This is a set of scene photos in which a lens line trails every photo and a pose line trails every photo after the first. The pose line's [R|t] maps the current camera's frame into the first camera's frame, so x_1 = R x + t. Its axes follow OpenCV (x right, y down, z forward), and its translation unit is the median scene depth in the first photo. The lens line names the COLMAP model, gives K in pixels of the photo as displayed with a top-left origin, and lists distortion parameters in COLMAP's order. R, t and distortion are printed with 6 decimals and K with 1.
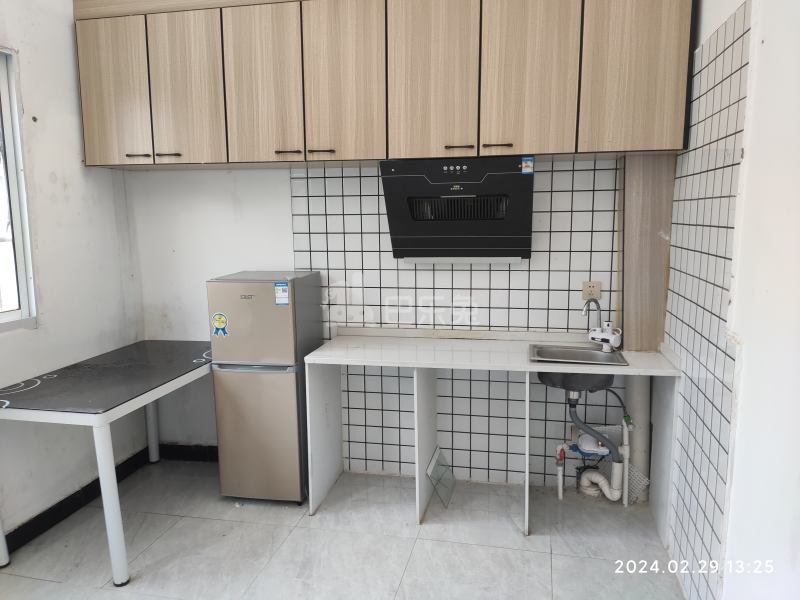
lens RADIAL K [[594.3, 0, 400.0], [0, 594.3, 300.0], [0, 0, 1]] dist [0.058490, -0.077763]
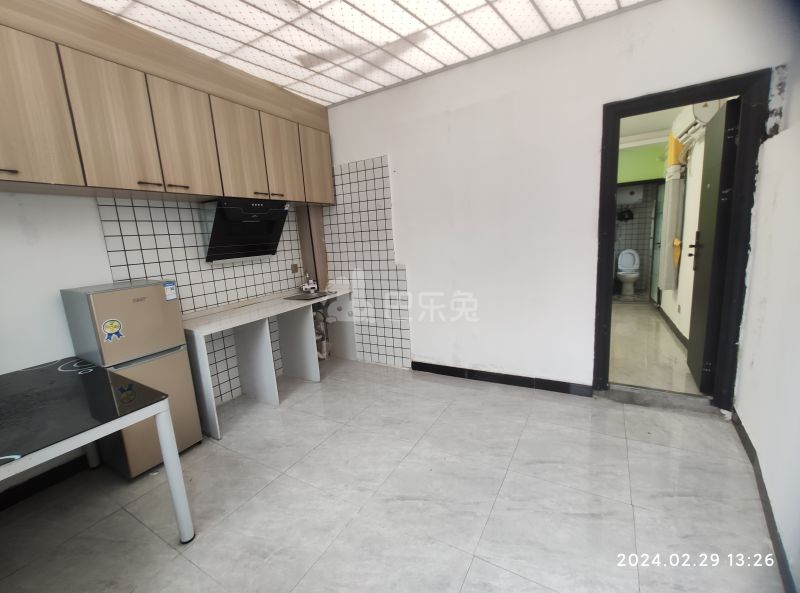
lens RADIAL K [[341.9, 0, 400.0], [0, 341.9, 296.5], [0, 0, 1]] dist [-0.029726, 0.013579]
pose [[0.306667, -0.175930, 0.935417, -0.745838], [0.193001, 0.973847, 0.119885, 0.008598], [-0.932044, 0.143772, 0.332601, 0.279378]]
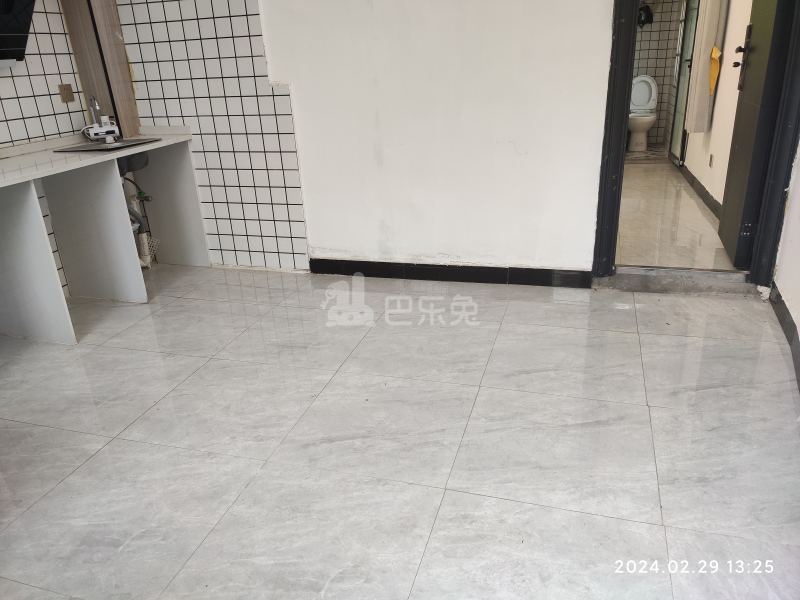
lens RADIAL K [[594.3, 0, 400.0], [0, 594.3, 300.0], [0, 0, 1]] dist [0.058490, -0.077763]
pose [[0.075477, -0.369531, 0.926148, -0.813767], [0.185456, 0.917794, 0.351084, 0.061277], [-0.979750, 0.145261, 0.137804, 0.332203]]
